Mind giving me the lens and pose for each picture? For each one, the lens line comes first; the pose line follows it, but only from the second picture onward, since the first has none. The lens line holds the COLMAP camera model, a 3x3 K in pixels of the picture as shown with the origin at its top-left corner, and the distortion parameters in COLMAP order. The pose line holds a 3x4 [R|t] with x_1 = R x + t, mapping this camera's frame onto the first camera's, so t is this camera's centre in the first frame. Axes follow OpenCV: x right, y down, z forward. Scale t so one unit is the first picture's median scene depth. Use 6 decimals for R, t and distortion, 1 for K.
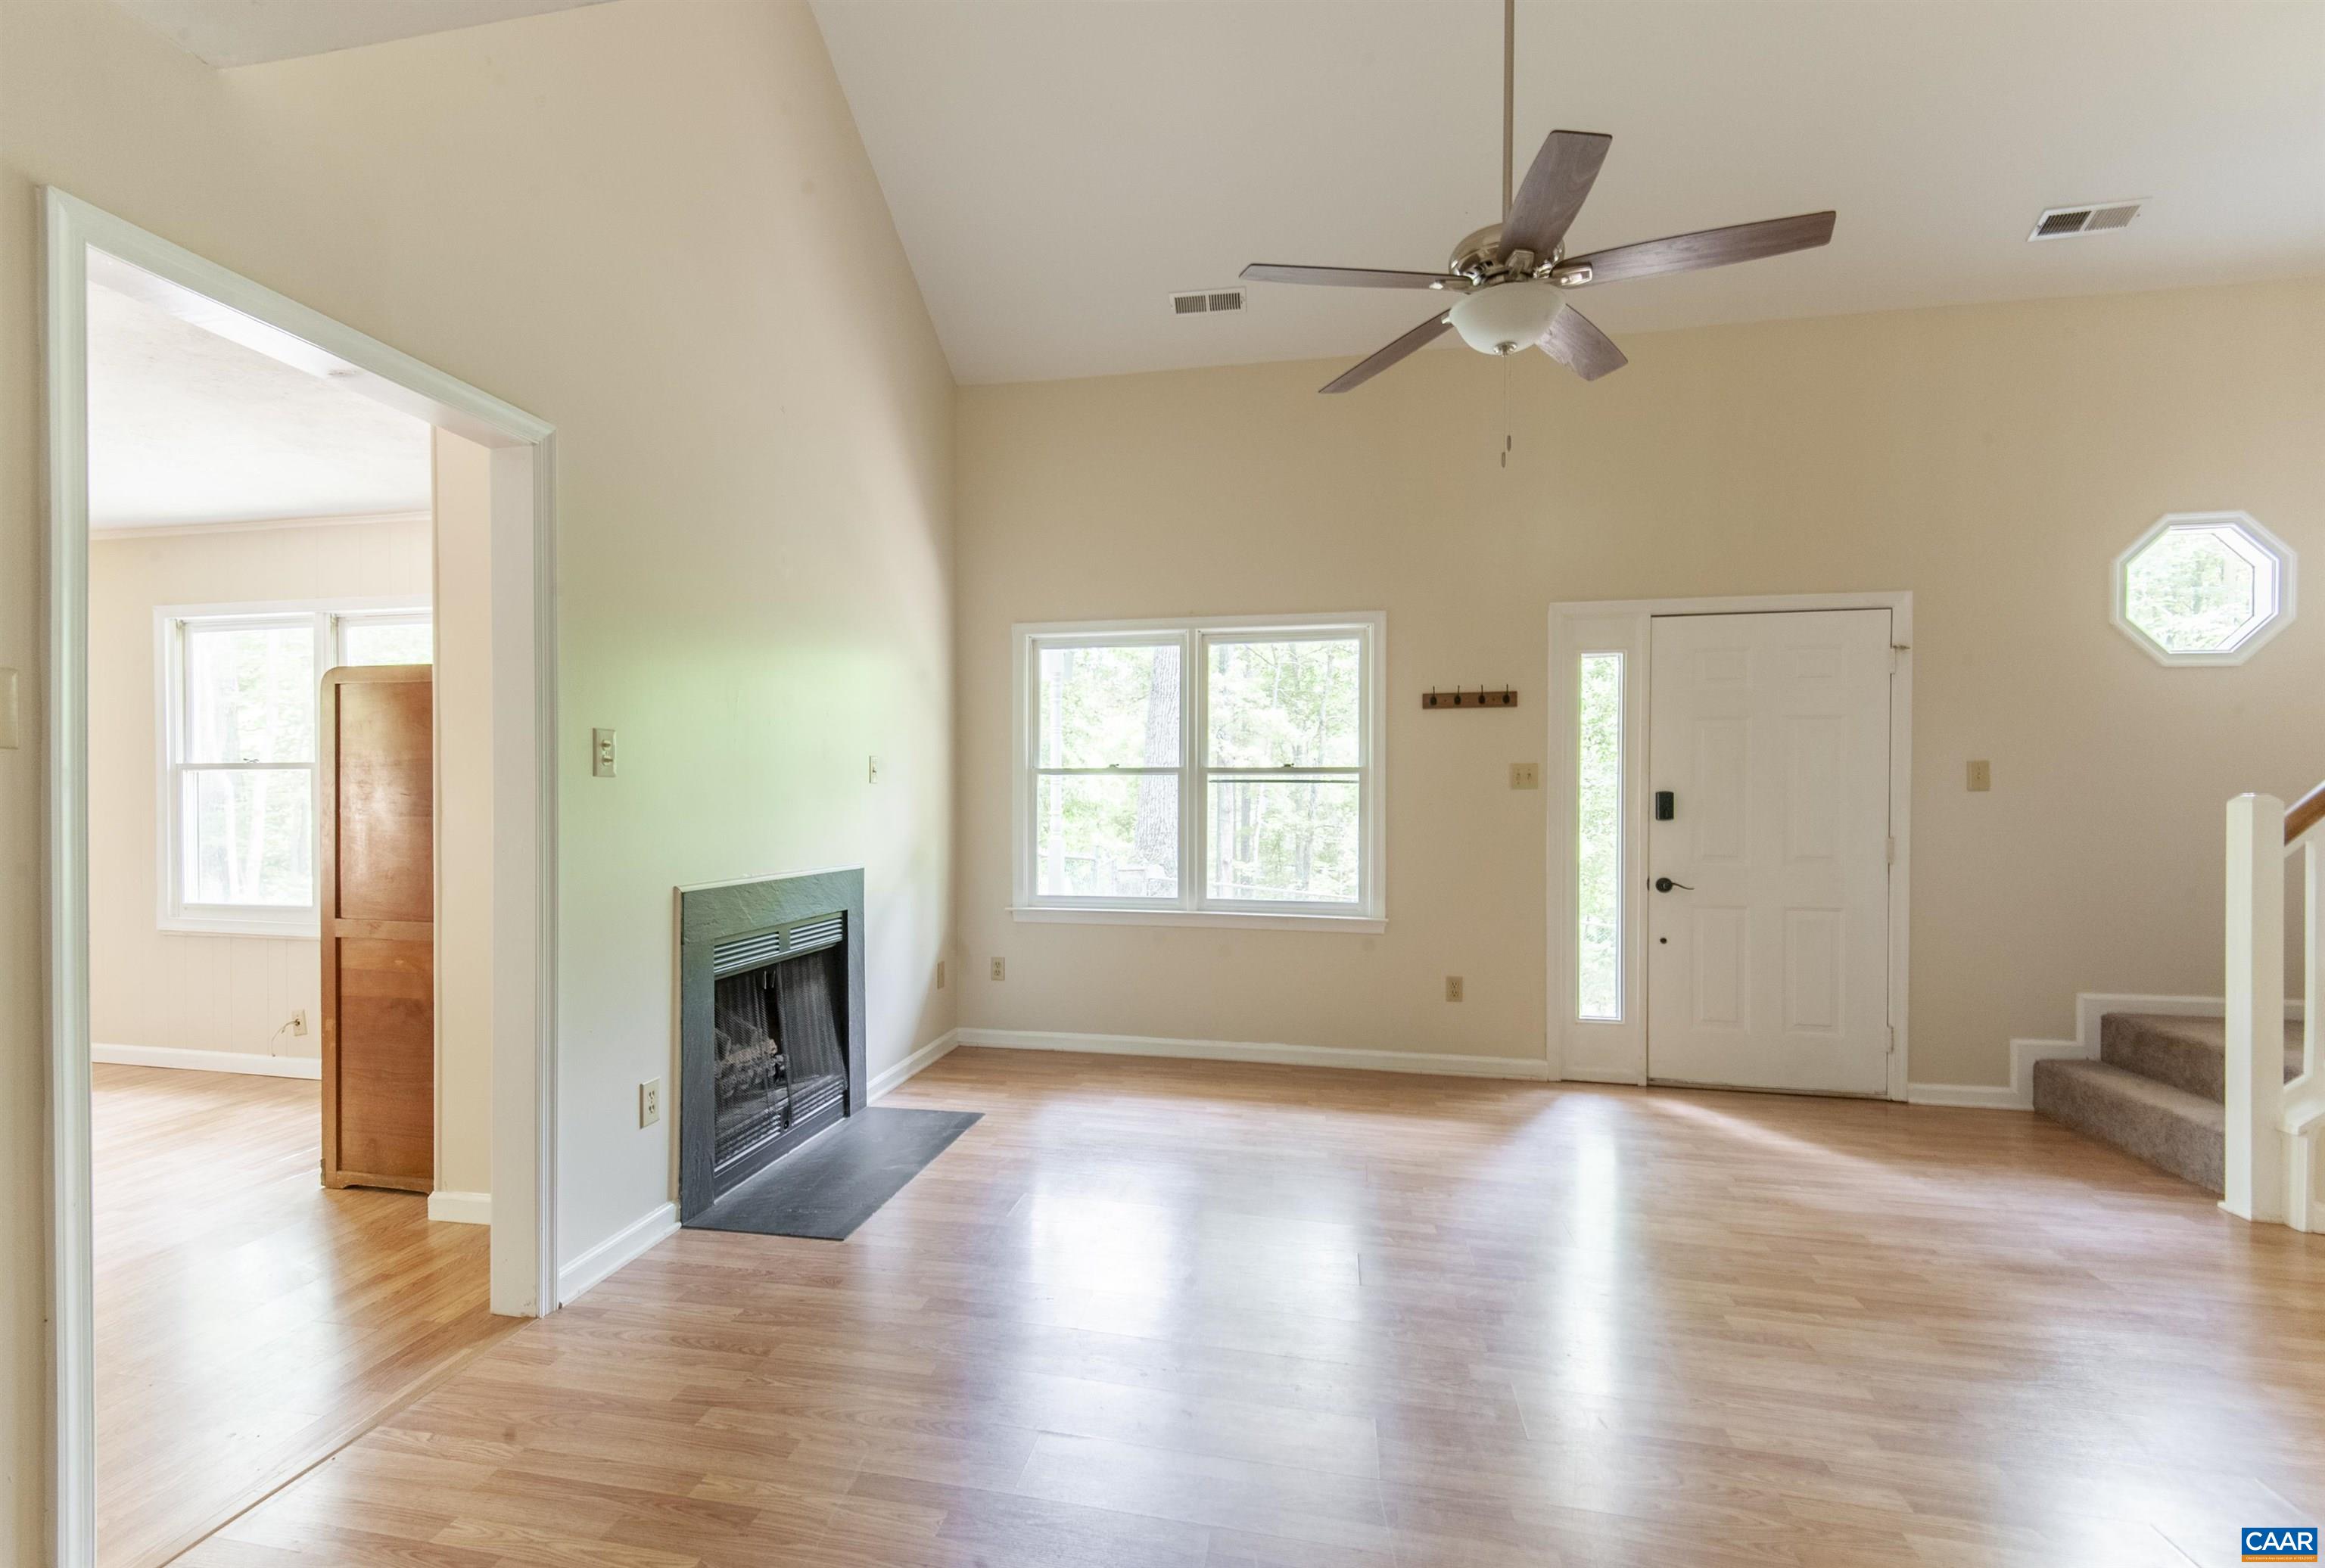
lens RADIAL K [[1063.6, 0, 1092.6], [0, 1063.6, 809.6], [0, 0, 1]] dist [0.031173, -0.016189]
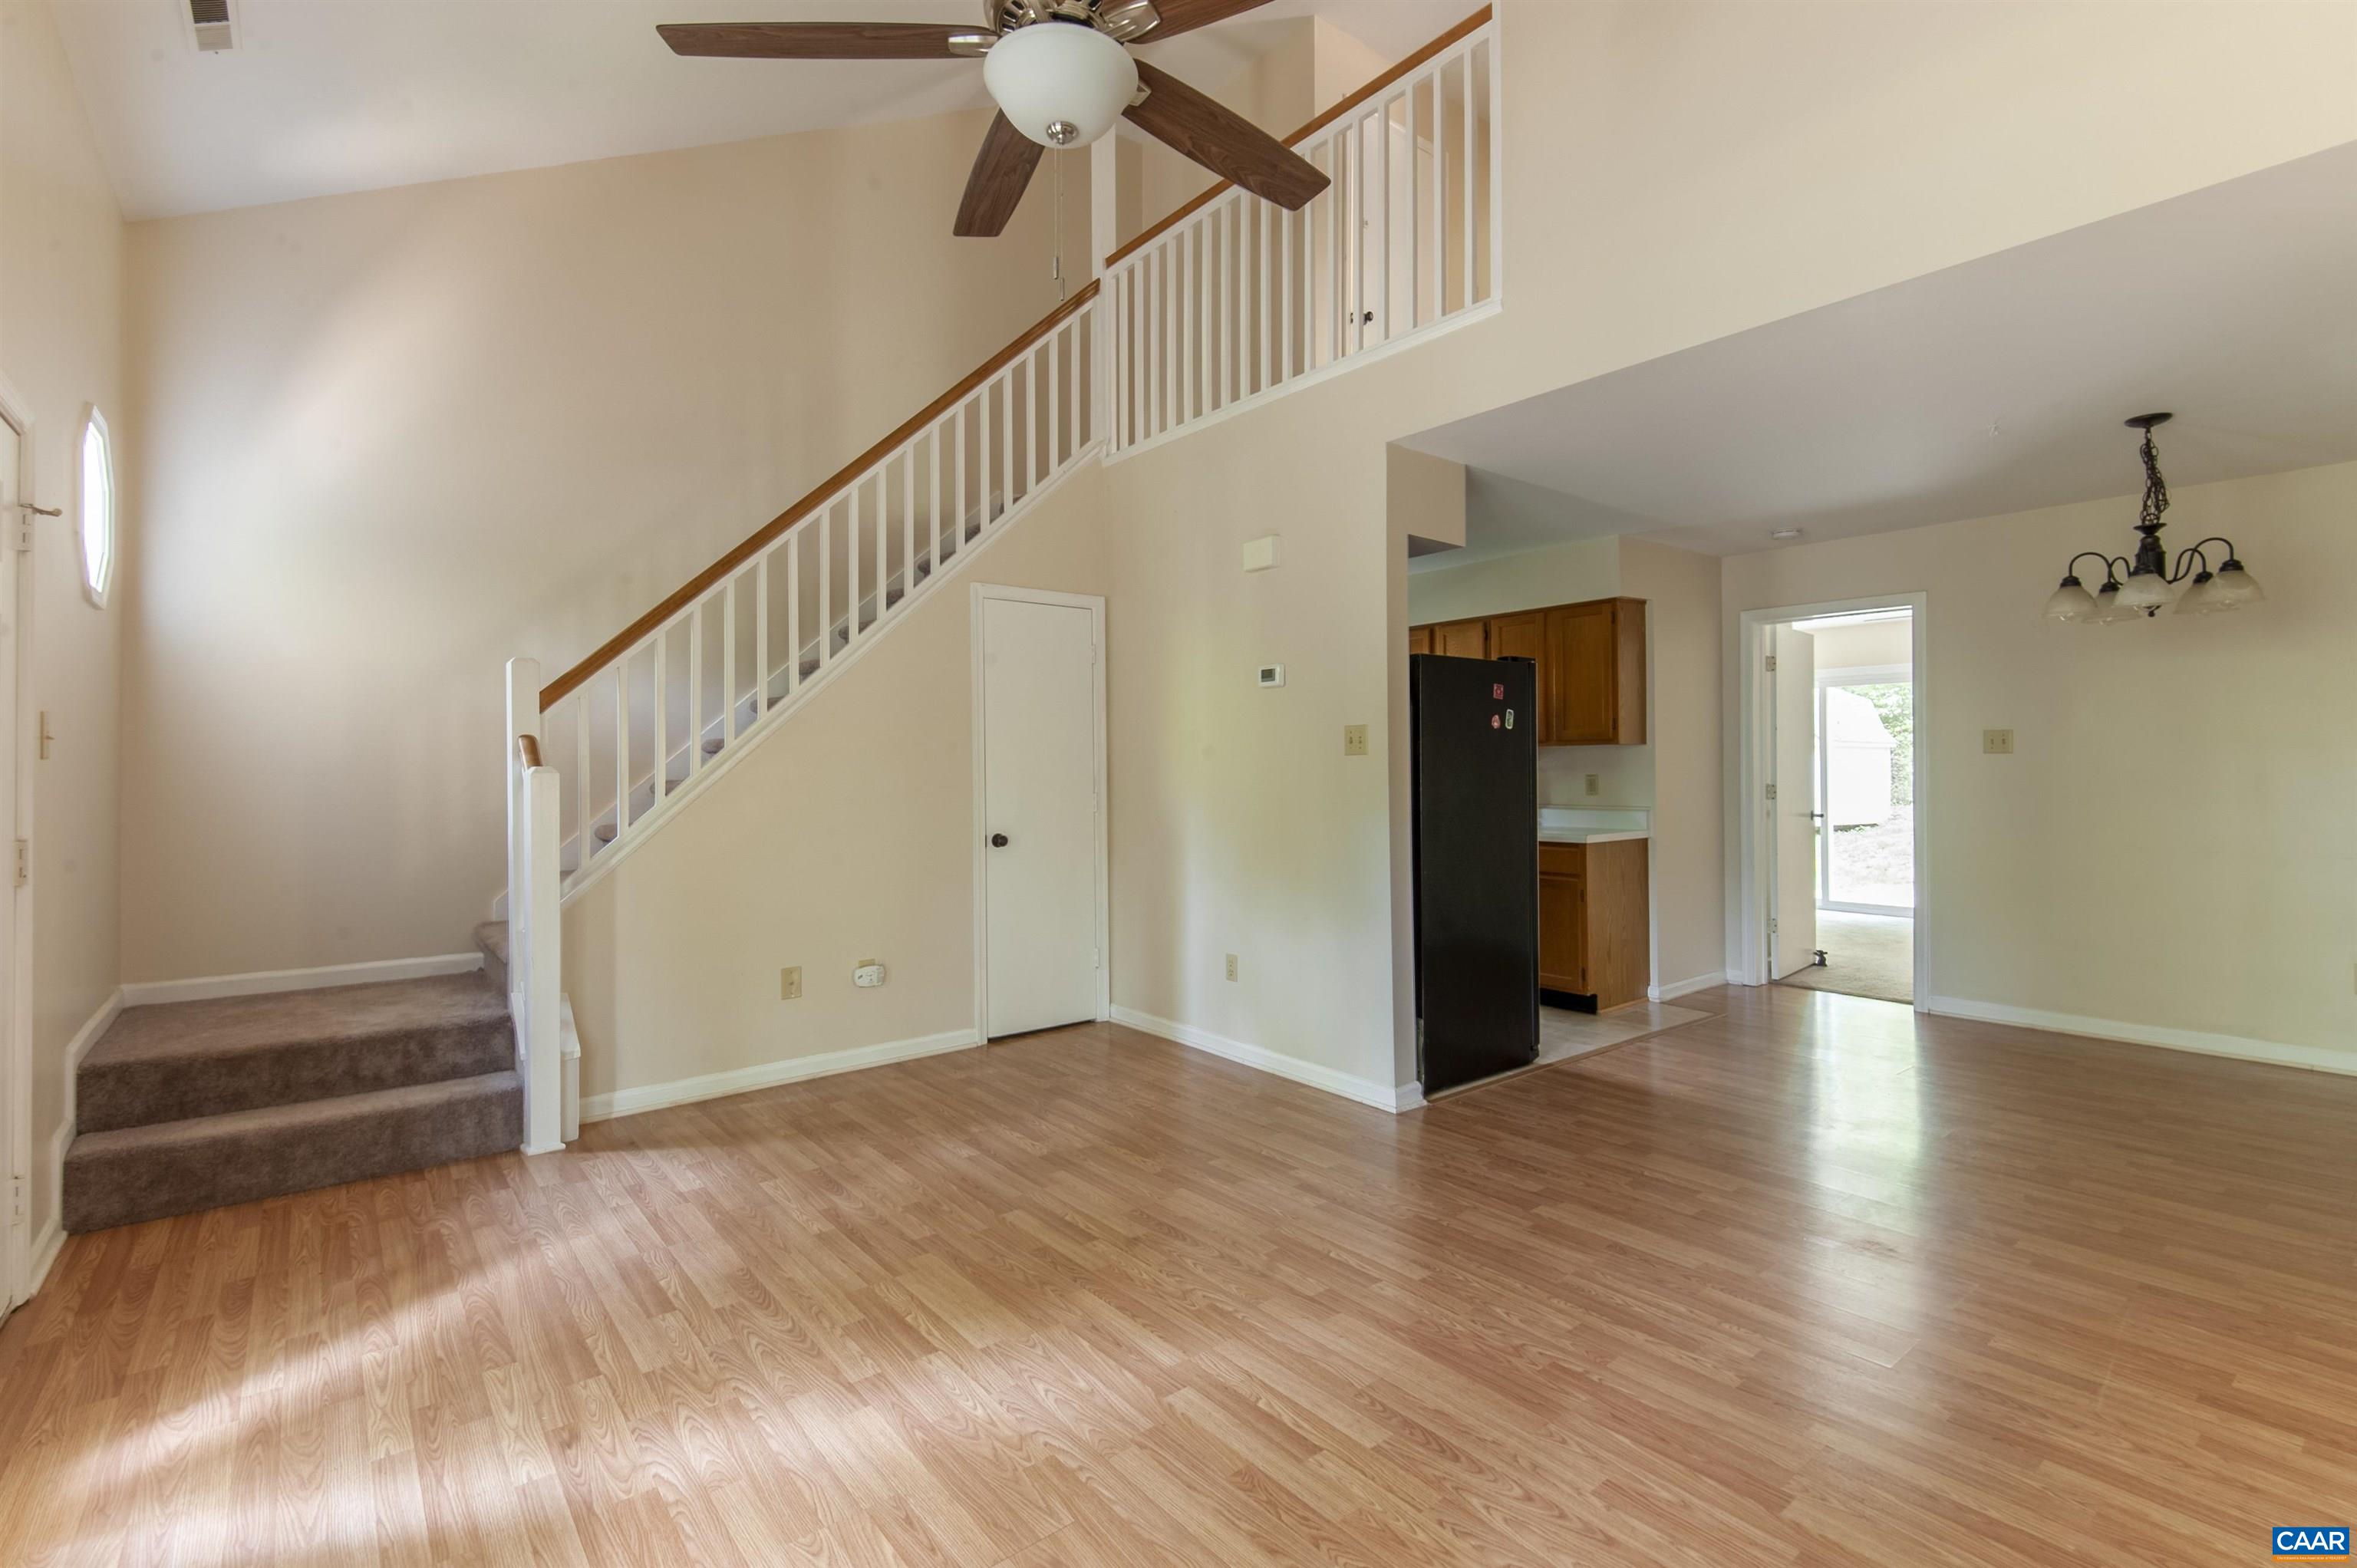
lens RADIAL K [[1065.6, 0, 1162.0], [0, 1065.6, 757.3], [0, 0, 1]] dist [0.034844, -0.023813]
pose [[-0.773133, 0.008915, 0.634181, -0.076767], [0.009030, 0.999955, -0.003048, -0.010258], [-0.634179, 0.003370, -0.773179, 1.014448]]
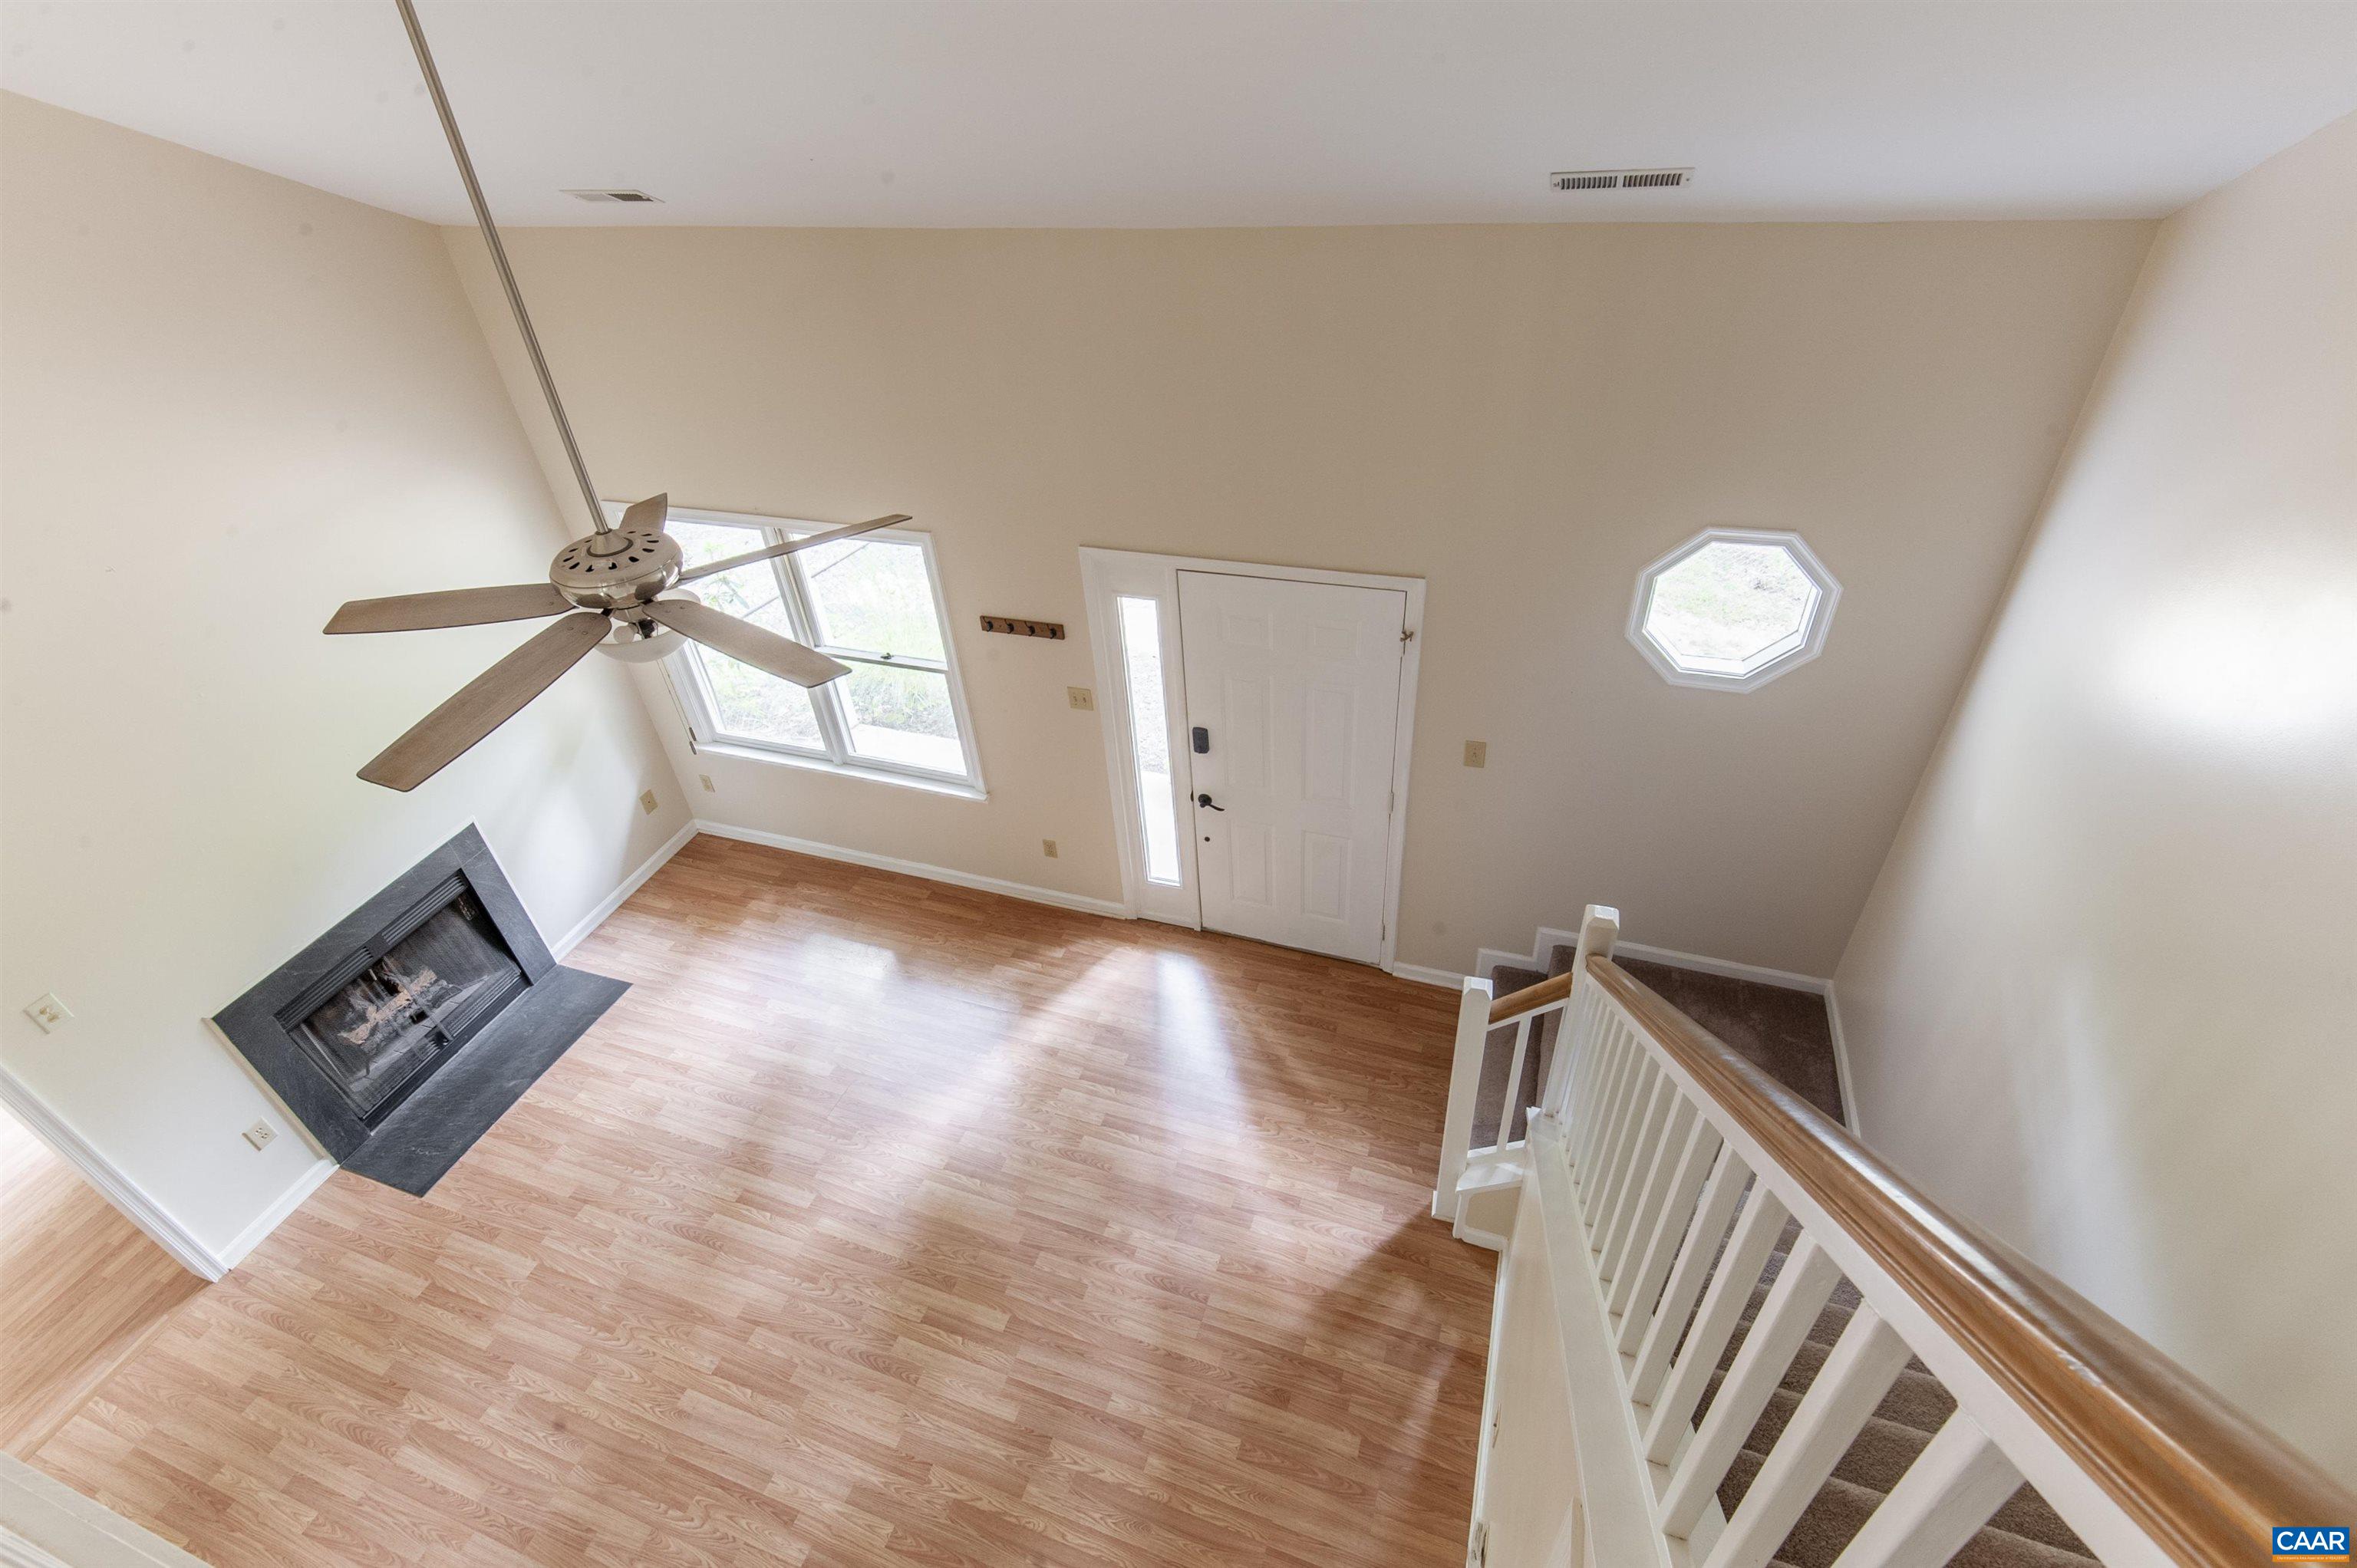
lens RADIAL K [[1060.7, 0, 1161.7], [0, 1060.7, 766.0], [0, 0, 1]] dist [0.040698, -0.023328]
pose [[0.989275, 0.017678, -0.144991, 0.642856], [0.071639, 0.806330, 0.587111, -0.578474], [0.127290, -0.591202, 0.796416, 0.176200]]
